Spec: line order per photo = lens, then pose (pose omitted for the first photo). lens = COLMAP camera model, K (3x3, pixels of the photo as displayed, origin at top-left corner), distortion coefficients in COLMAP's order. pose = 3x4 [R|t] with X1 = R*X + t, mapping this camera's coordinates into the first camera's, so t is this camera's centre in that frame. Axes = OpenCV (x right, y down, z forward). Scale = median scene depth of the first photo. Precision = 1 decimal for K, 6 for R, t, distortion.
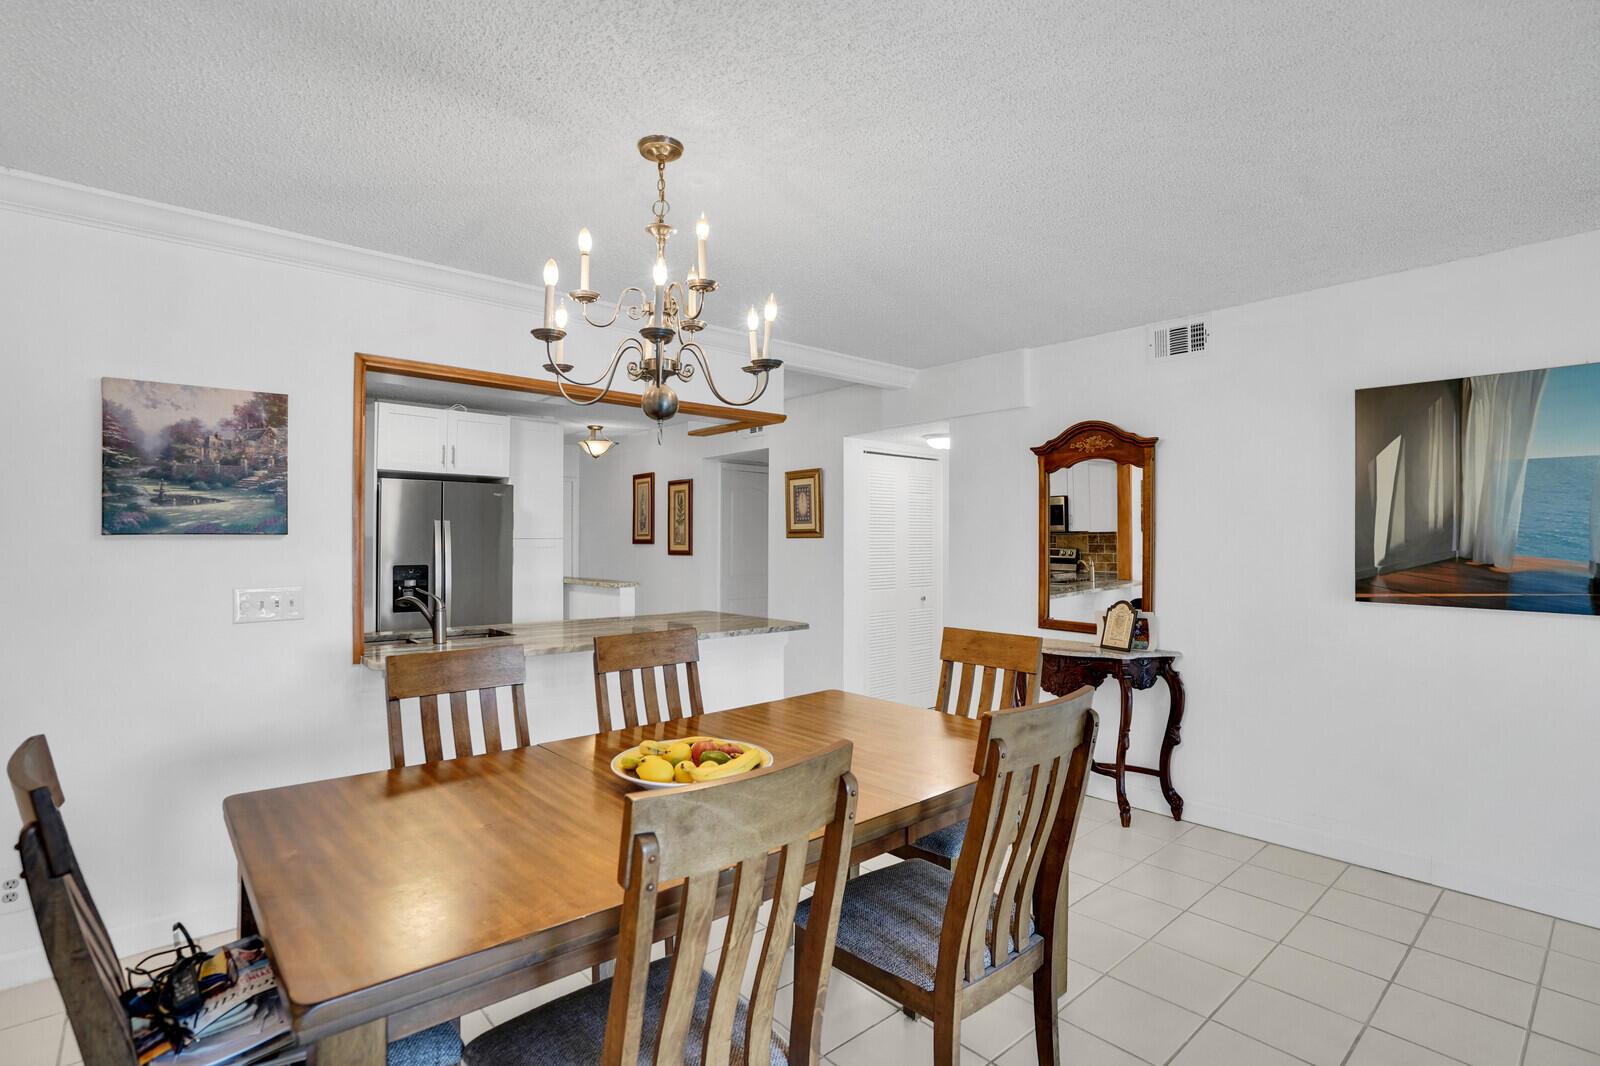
lens RADIAL K [[757.2, 0, 790.9], [0, 757.2, 539.8], [0, 0, 1]] dist [-0.057996, 0.025008]
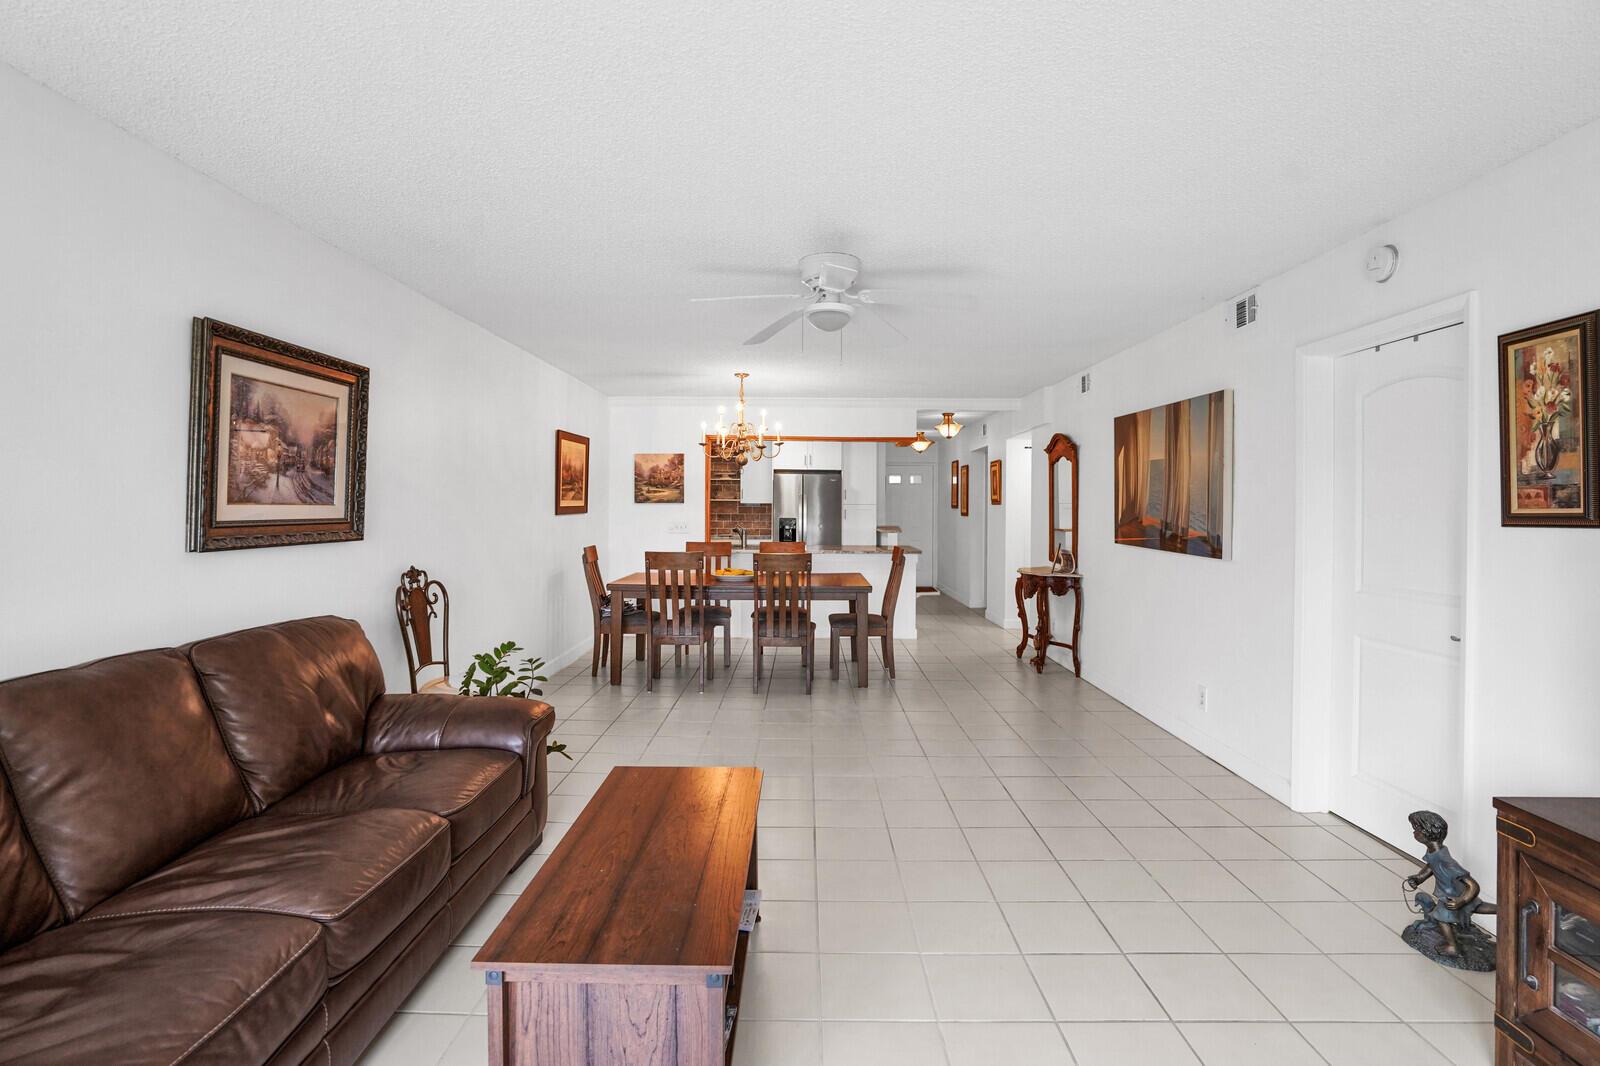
lens RADIAL K [[761.3, 0, 797.1], [0, 761.3, 507.5], [0, 0, 1]] dist [-0.063262, 0.026262]
pose [[0.748534, 0.004715, -0.663080, 1.574824], [-0.002837, 0.999988, 0.003907, -0.002559], [0.663090, -0.001043, 0.748539, -0.892372]]
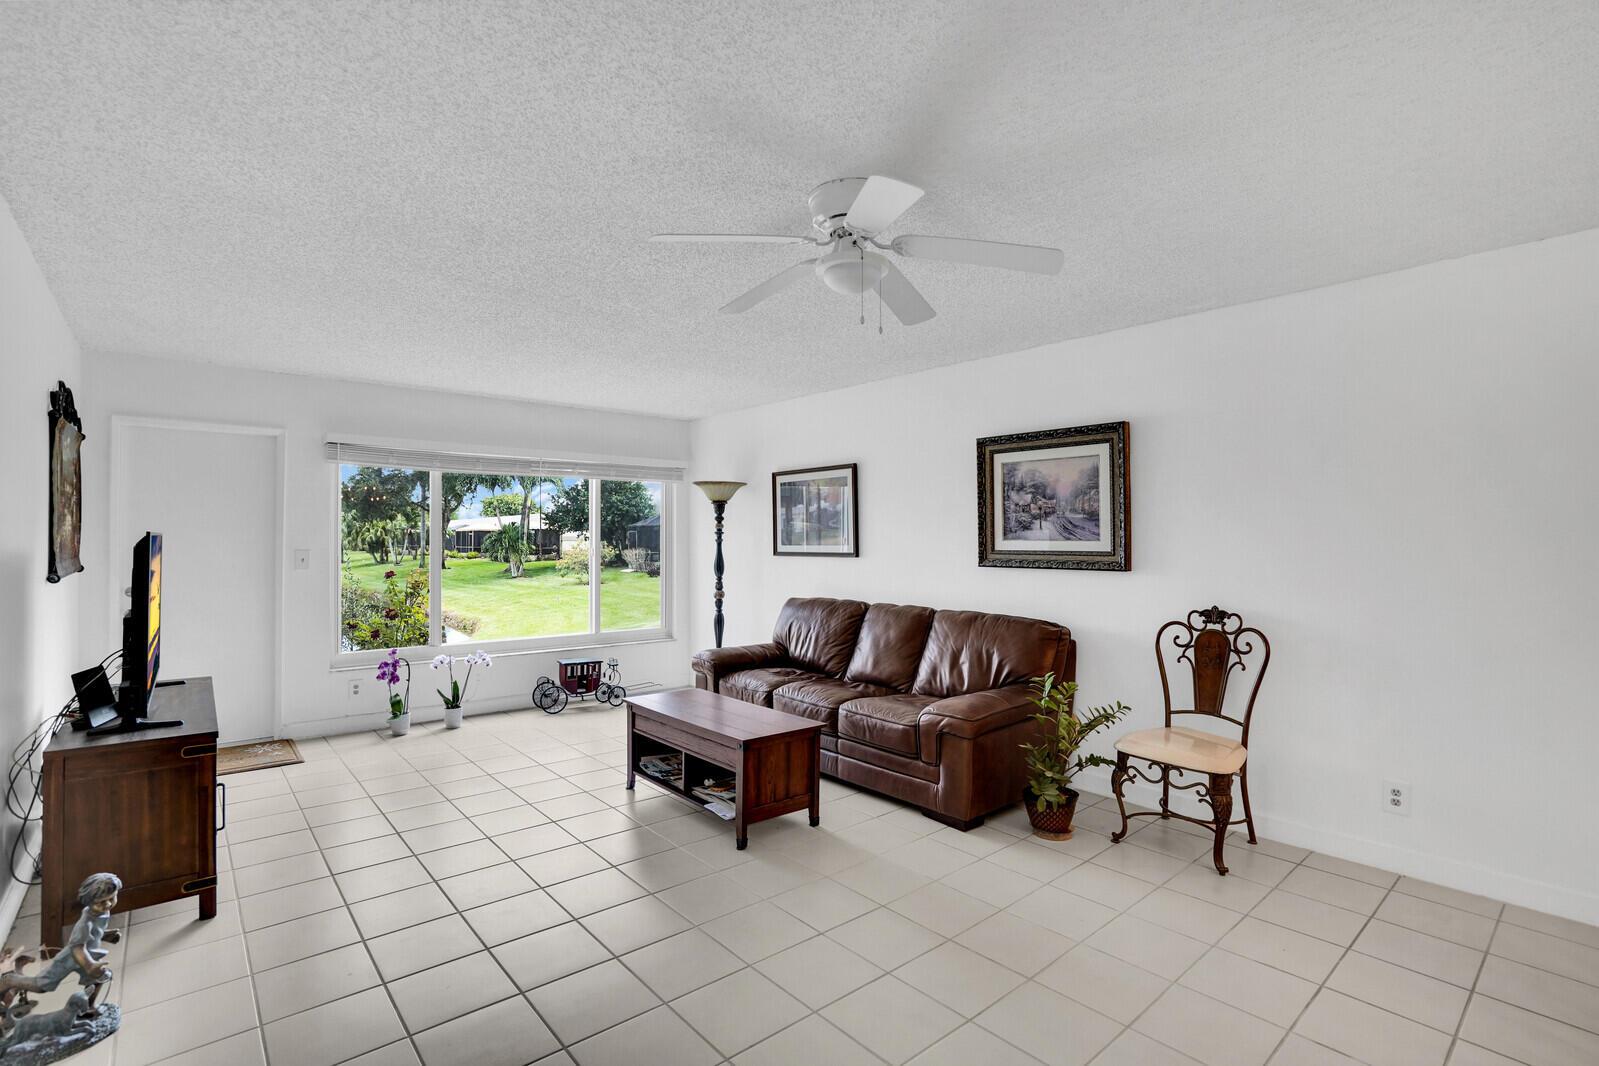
lens RADIAL K [[749.2, 0, 793.3], [0, 749.2, 528.6], [0, 0, 1]] dist [-0.061230, 0.019908]
pose [[-0.999957, -0.001212, 0.009166, 0.835472], [-0.001373, 0.999846, -0.017506, 0.002685], [-0.009143, -0.017518, -0.999805, 0.976475]]
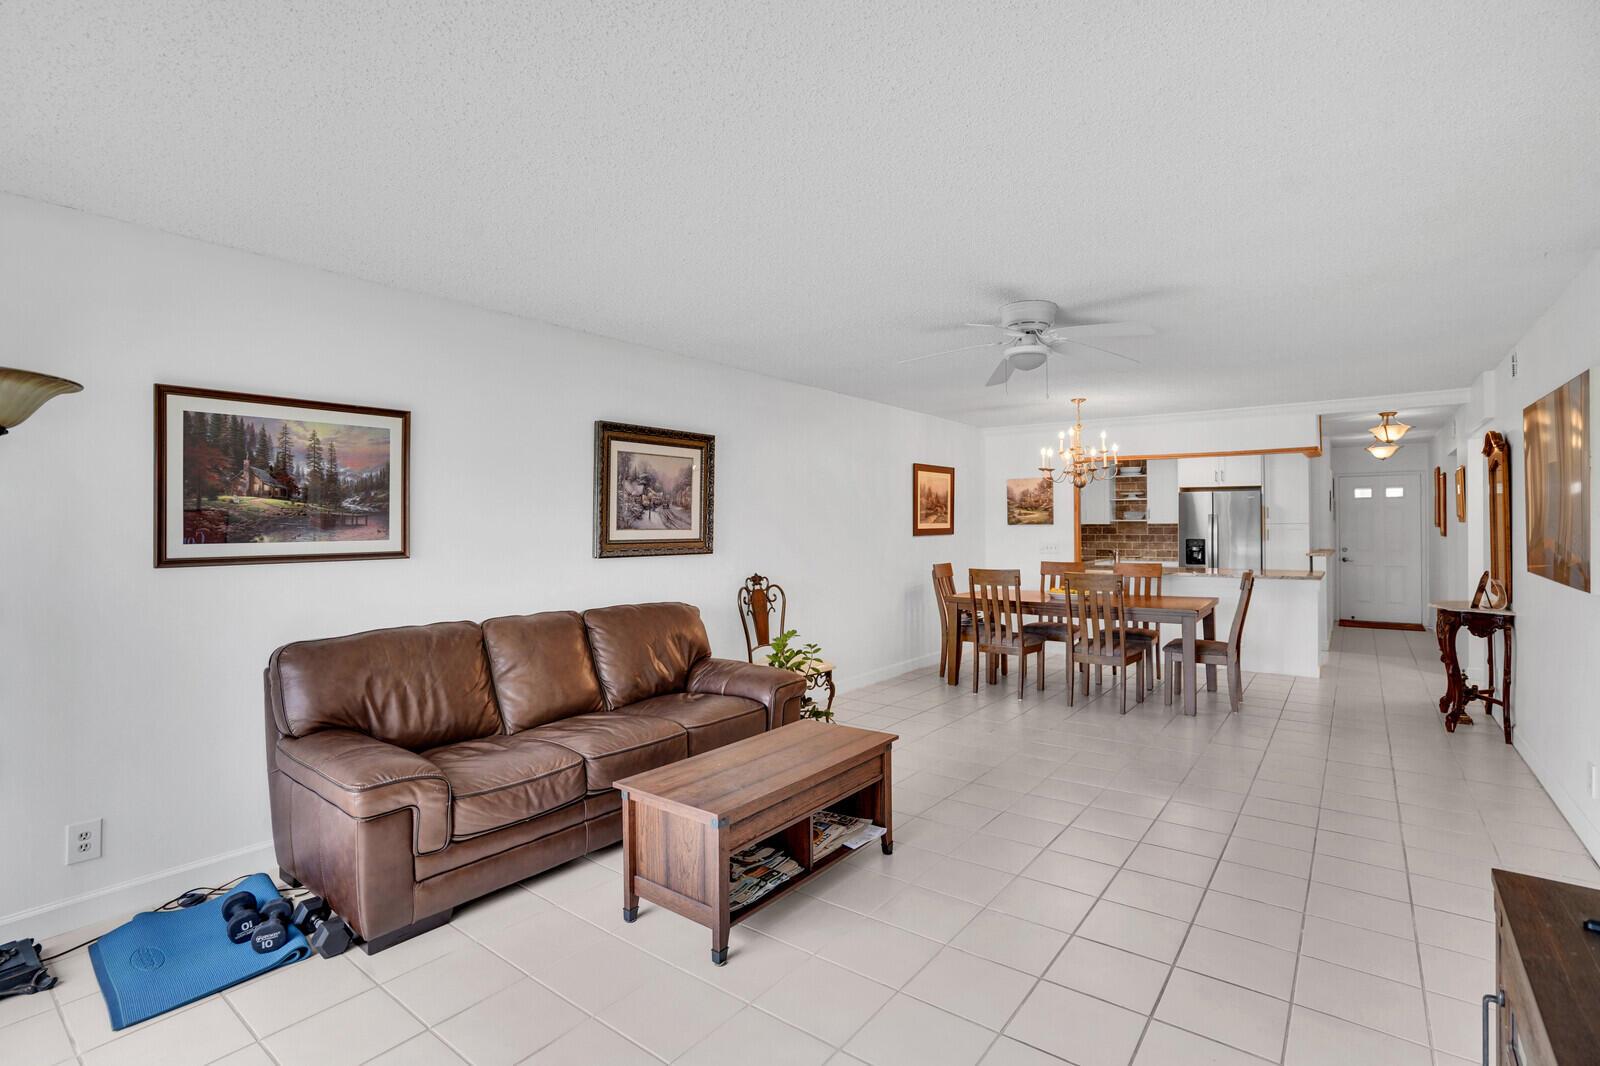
lens RADIAL K [[753.9, 0, 788.7], [0, 753.9, 527.7], [0, 0, 1]] dist [-0.063659, 0.024538]
pose [[0.194782, -0.000398, -0.980846, 2.041175], [0.007319, 0.999973, 0.001048, -0.004882], [0.980819, -0.007383, 0.194780, -0.616500]]
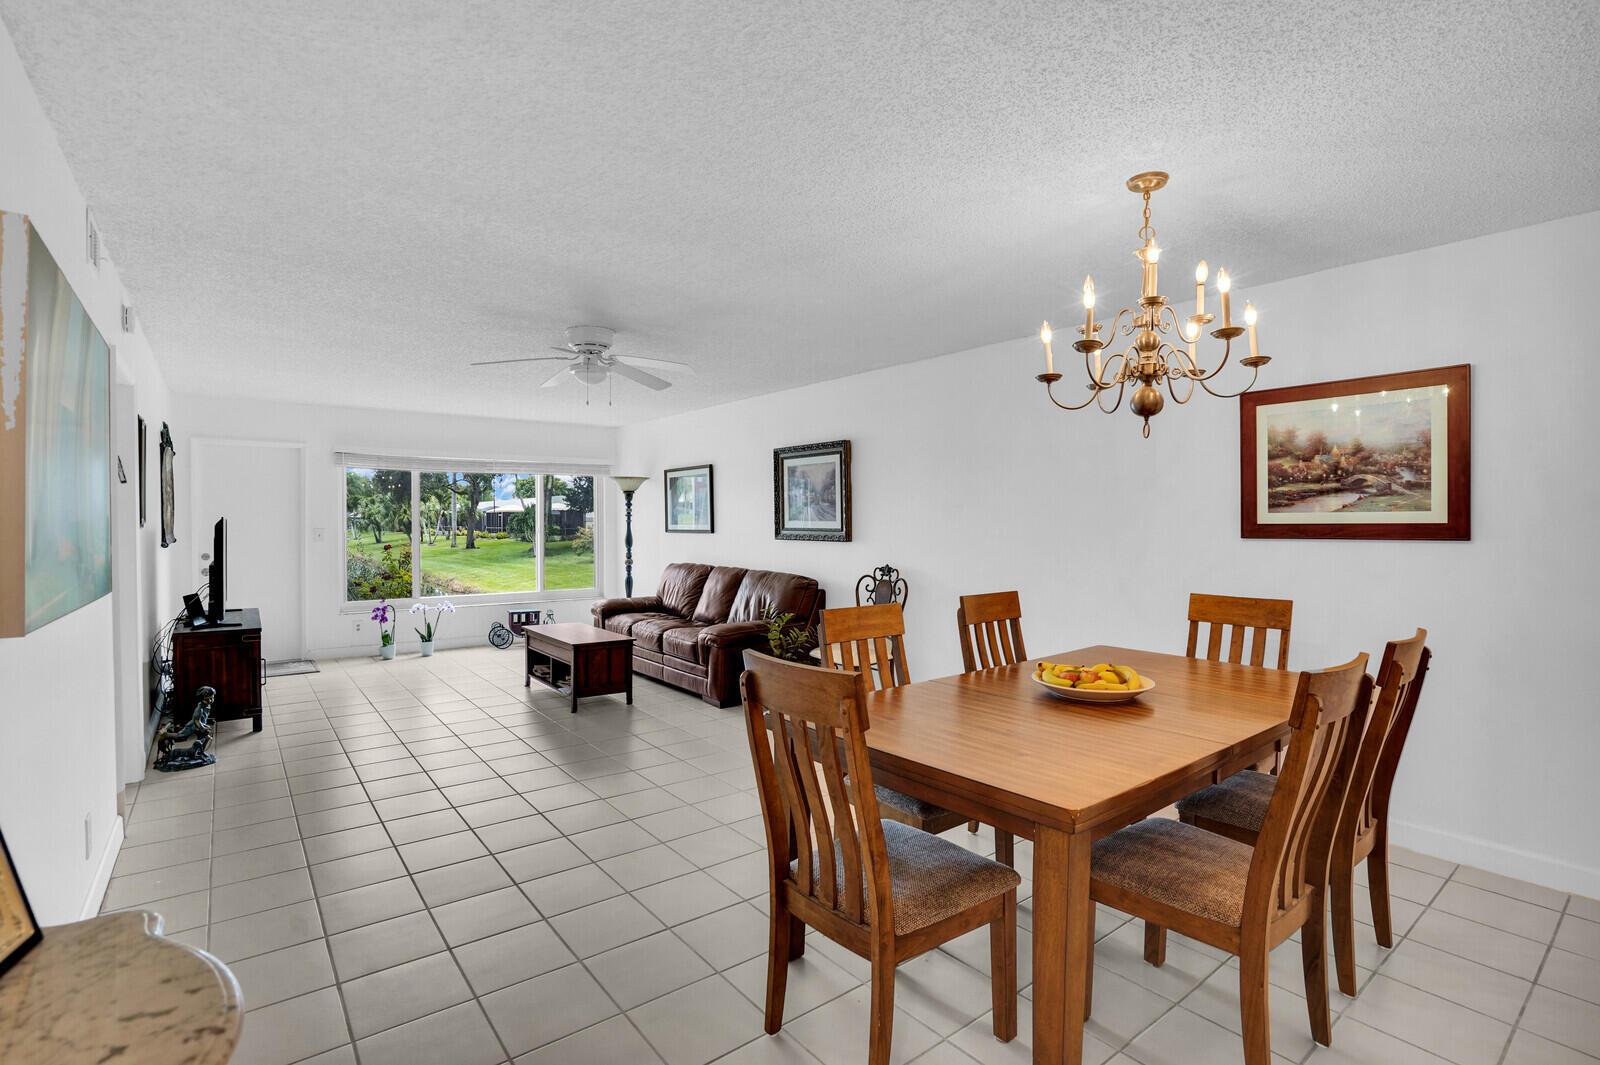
lens RADIAL K [[753.9, 0, 788.7], [0, 753.9, 527.2], [0, 0, 1]] dist [-0.063659, 0.024538]
pose [[-0.998265, -0.000873, 0.058881, 0.251377], [-0.000474, 0.999977, 0.006785, 0.002941], [-0.058886, 0.006745, -0.998242, 1.686434]]
